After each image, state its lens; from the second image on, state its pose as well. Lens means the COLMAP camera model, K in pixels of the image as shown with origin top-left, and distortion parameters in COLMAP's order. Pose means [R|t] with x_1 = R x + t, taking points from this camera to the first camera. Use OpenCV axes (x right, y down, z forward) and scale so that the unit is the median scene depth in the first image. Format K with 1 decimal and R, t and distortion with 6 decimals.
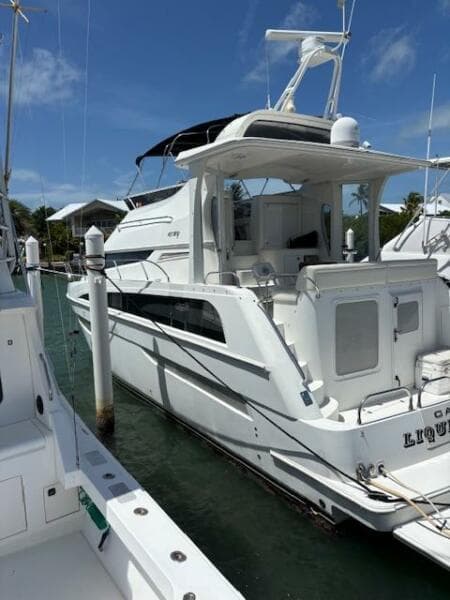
lens RADIAL K [[462.8, 0, 225.6], [0, 462.8, 299.7], [0, 0, 1]] dist [0.069179, -0.063496]
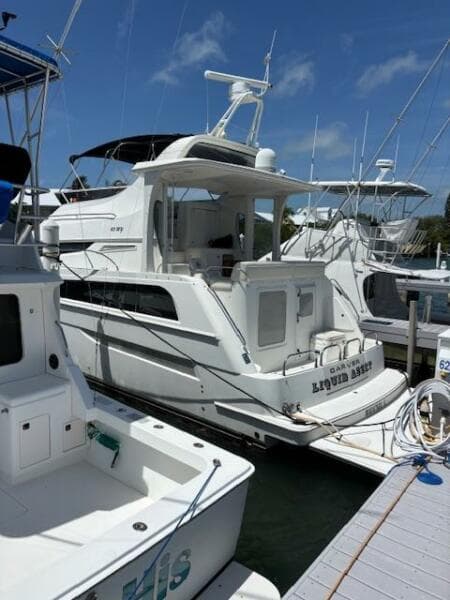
lens RADIAL K [[462.8, 0, 221.3], [0, 462.8, 296.1], [0, 0, 1]] dist [0.069179, -0.063496]
pose [[0.964741, 0.025012, 0.262010, -0.186655], [-0.023311, 0.999682, -0.009599, 0.032693], [-0.262167, 0.003153, 0.965017, -0.203101]]
